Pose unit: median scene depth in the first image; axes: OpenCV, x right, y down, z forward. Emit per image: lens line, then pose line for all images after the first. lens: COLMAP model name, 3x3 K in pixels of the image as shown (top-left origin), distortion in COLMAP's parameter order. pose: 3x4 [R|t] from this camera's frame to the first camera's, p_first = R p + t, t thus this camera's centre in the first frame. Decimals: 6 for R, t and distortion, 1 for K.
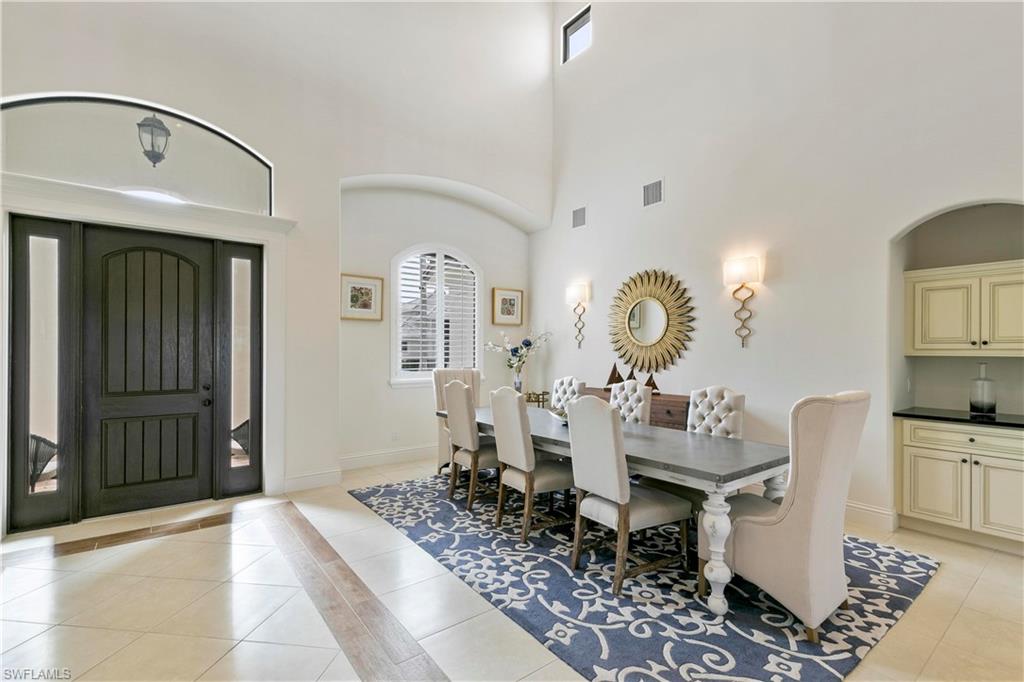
lens RADIAL K [[462.9, 0, 519.6], [0, 462.9, 355.3], [0, 0, 1]] dist [0.001952, -0.000741]
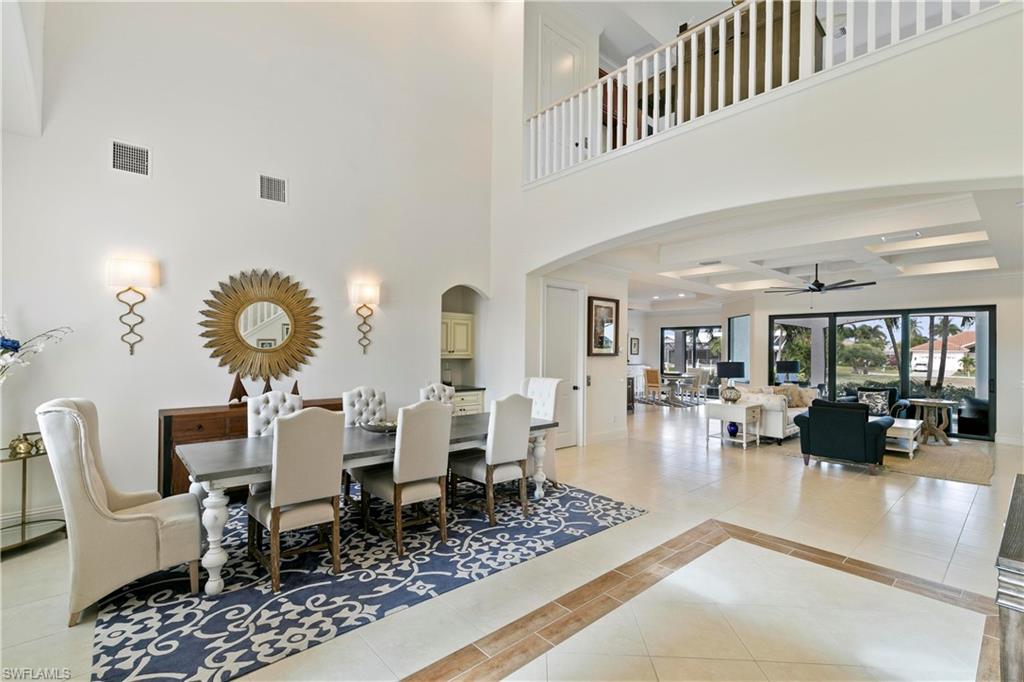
lens RADIAL K [[462.9, 0, 511.1], [0, 462.9, 345.8], [0, 0, 1]] dist [0.001952, -0.000741]
pose [[-0.074310, 0.007286, 0.997209, -1.018952], [0.003833, 0.999968, -0.007021, -0.036581], [-0.997228, 0.003300, -0.074335, 0.883432]]
